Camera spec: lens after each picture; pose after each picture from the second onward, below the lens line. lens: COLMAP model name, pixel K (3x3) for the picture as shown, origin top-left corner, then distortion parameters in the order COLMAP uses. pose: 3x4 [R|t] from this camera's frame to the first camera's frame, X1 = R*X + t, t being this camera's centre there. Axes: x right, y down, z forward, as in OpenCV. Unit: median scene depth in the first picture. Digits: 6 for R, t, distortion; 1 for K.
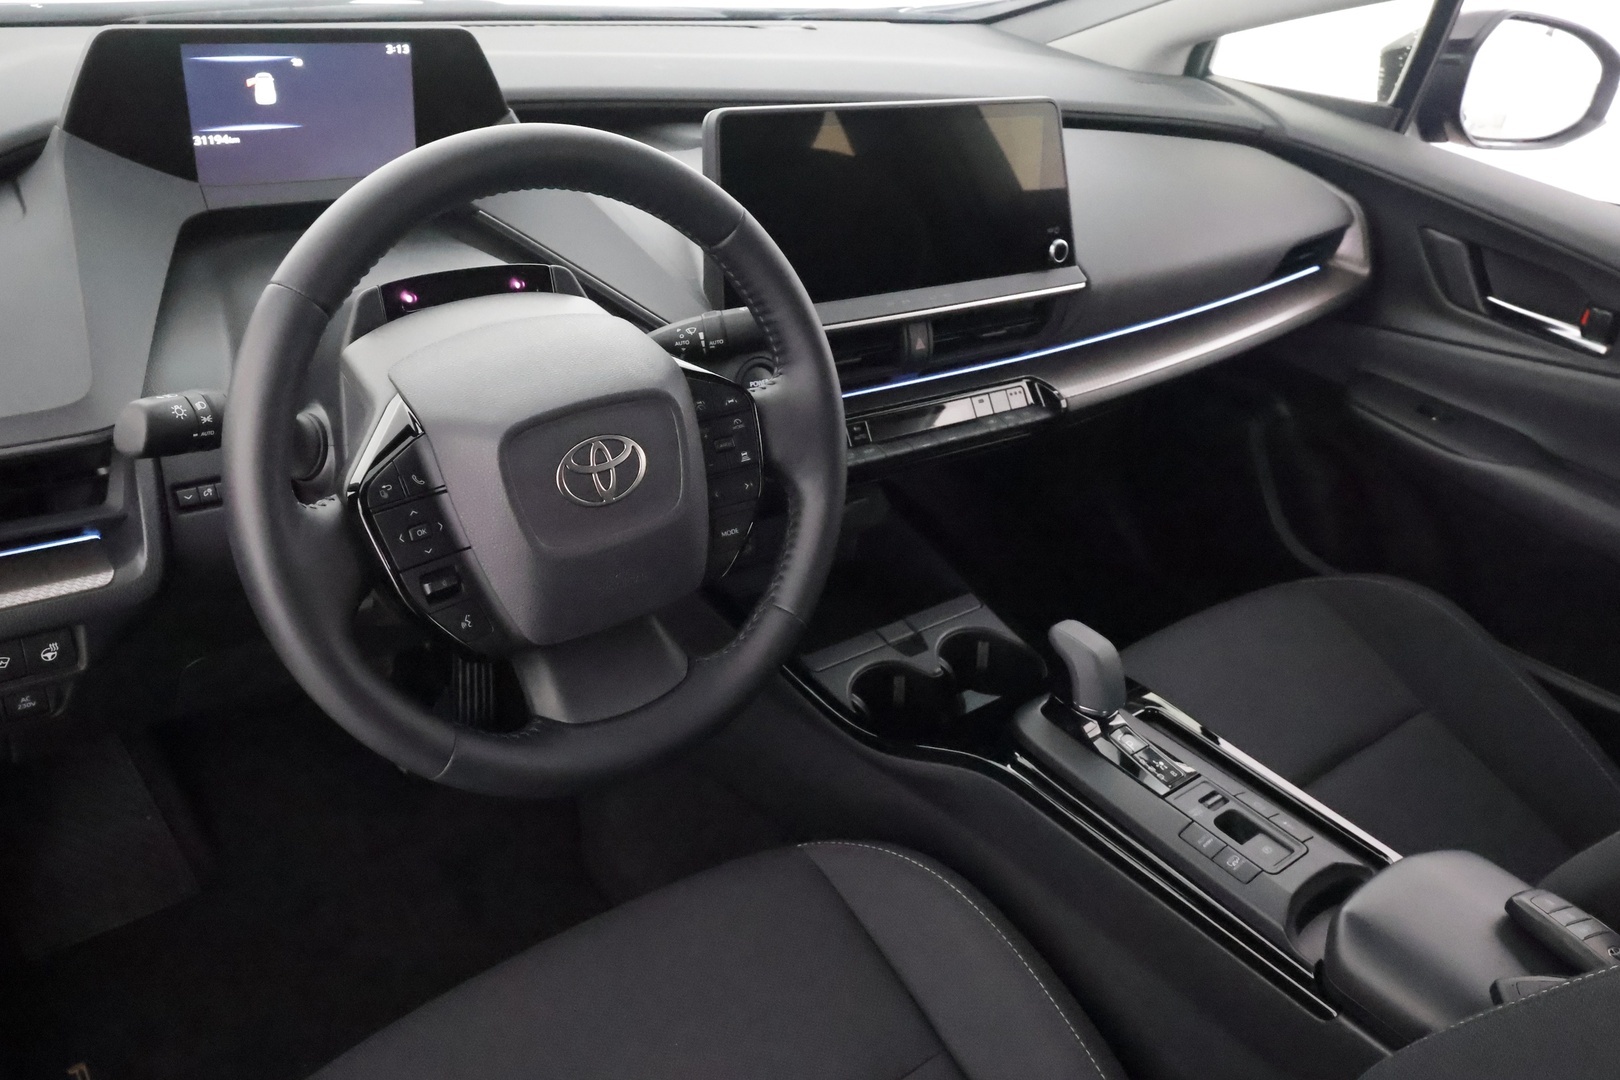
lens RADIAL K [[1256.3, 0, 810.0], [0, 1256.3, 540.0], [0, 0, 1]] dist [0.004917, 0.000658]
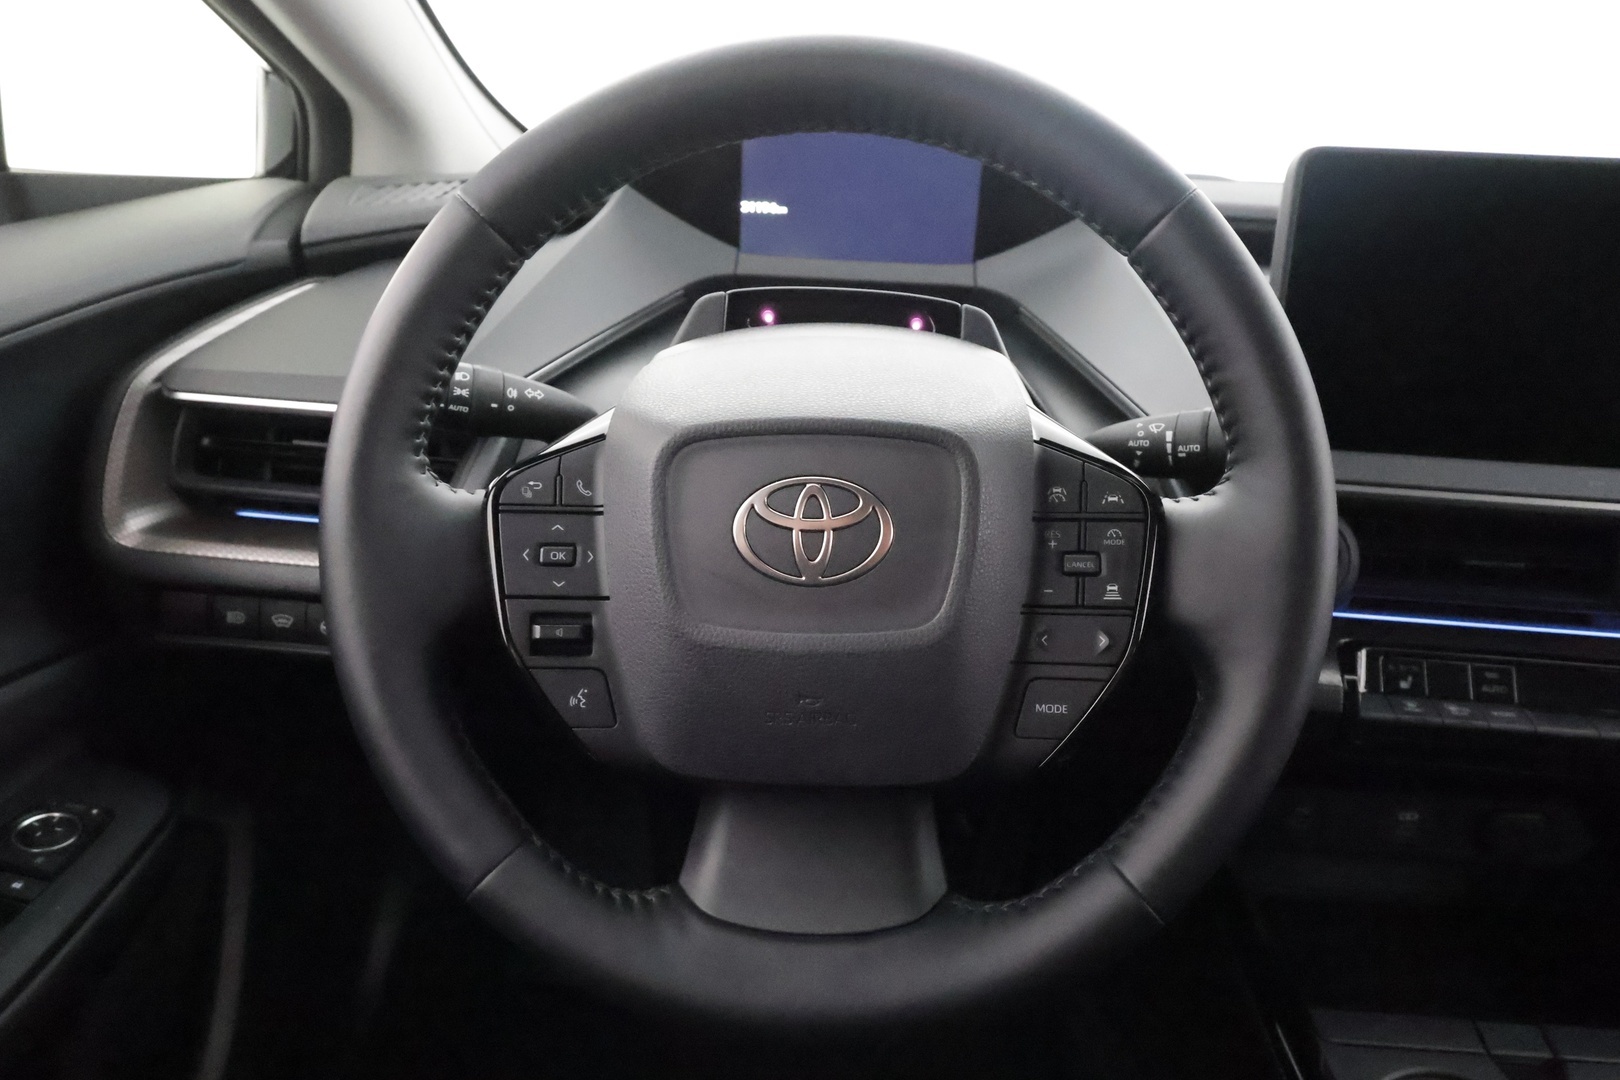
lens RADIAL K [[1105.1, 0, 810.0], [0, 1105.1, 540.0], [0, 0, 1]] dist [-0.002059, -0.005193]
pose [[0.743196, 0.159600, -0.649759, 0.154576], [-0.299037, 0.947974, -0.109188, 0.008367], [0.598529, 0.275450, 0.752257, 0.455099]]
